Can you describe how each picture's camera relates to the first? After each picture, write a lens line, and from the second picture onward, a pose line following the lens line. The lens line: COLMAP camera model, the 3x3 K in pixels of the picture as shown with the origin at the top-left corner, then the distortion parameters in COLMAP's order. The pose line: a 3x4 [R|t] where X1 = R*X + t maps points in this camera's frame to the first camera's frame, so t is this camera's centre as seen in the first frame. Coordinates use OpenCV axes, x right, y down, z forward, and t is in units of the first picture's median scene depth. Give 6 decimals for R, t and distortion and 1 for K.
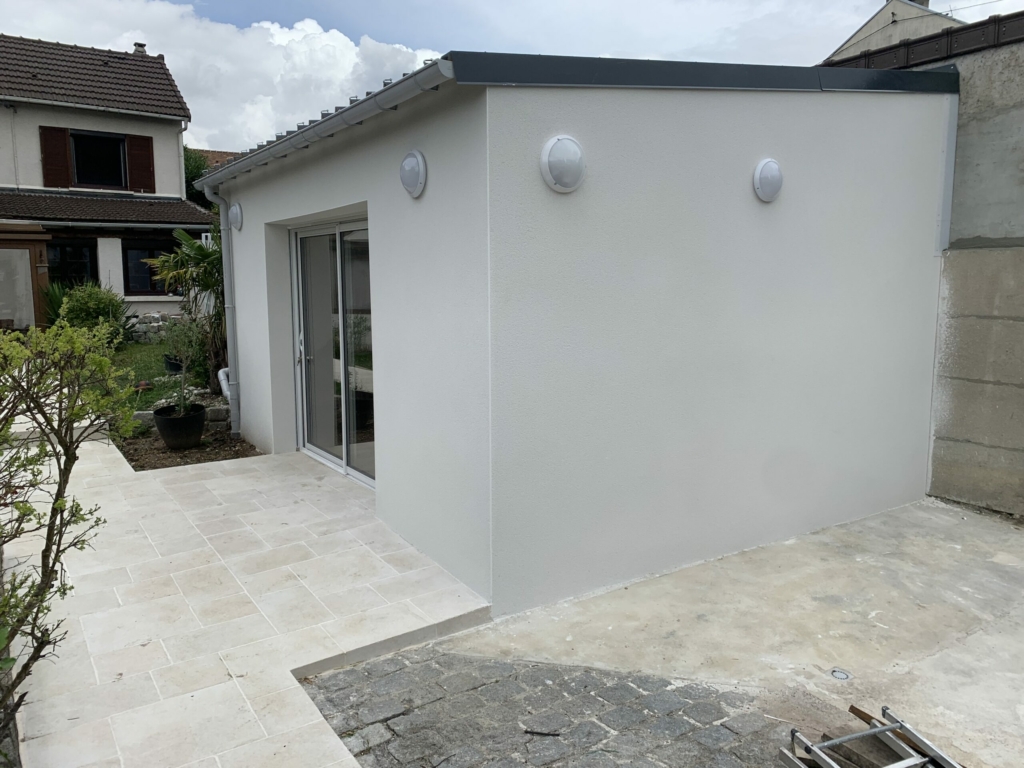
lens RADIAL K [[770.9, 0, 509.6], [0, 770.9, 385.8], [0, 0, 1]] dist [0.030915, -0.033045]
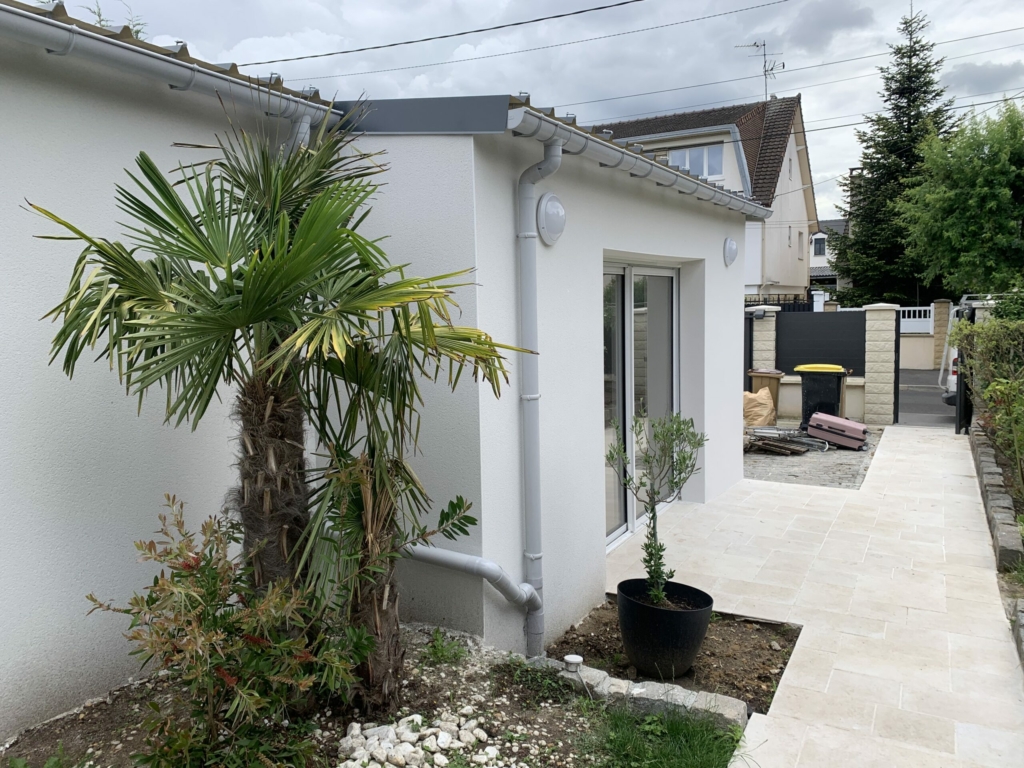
lens RADIAL K [[770.9, 0, 508.7], [0, 770.9, 392.1], [0, 0, 1]] dist [0.030915, -0.033045]
pose [[-0.448934, -0.093115, 0.888700, -1.174165], [0.142529, 0.974360, 0.174090, -0.286983], [-0.882124, 0.204821, -0.424152, 1.831435]]
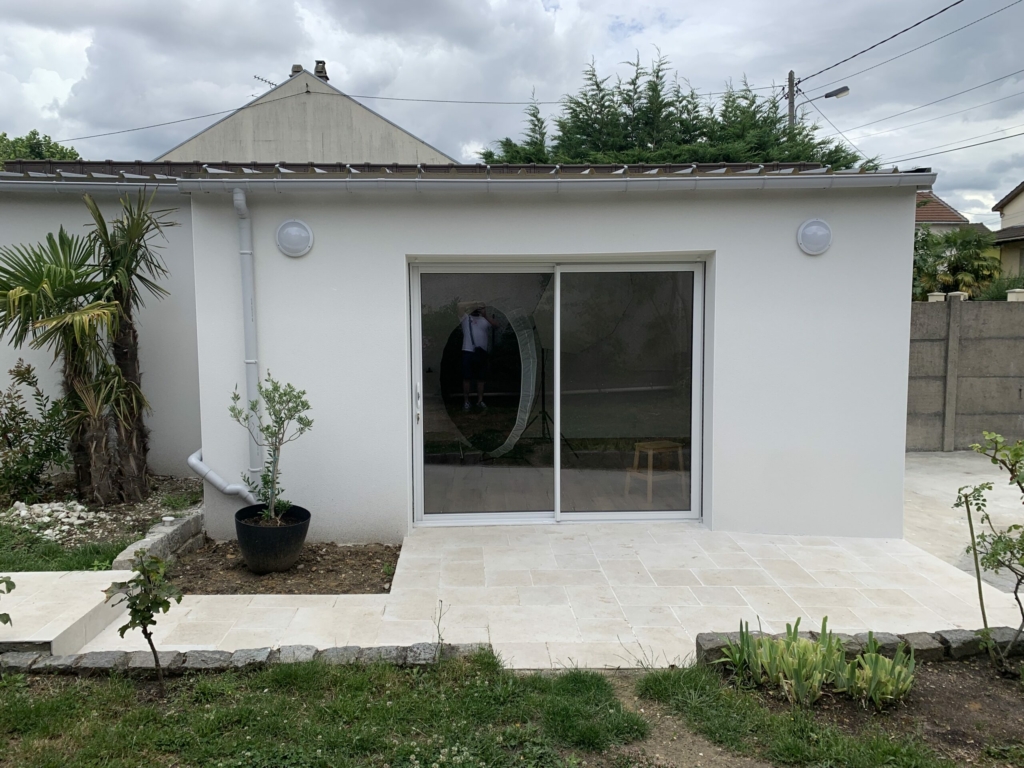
lens RADIAL K [[770.9, 0, 519.1], [0, 770.9, 379.2], [0, 0, 1]] dist [0.030915, -0.033045]
pose [[0.519359, -0.079745, 0.850827, -1.273109], [0.124322, 0.992095, 0.017097, -0.102929], [-0.845465, 0.096897, 0.525167, 0.639922]]
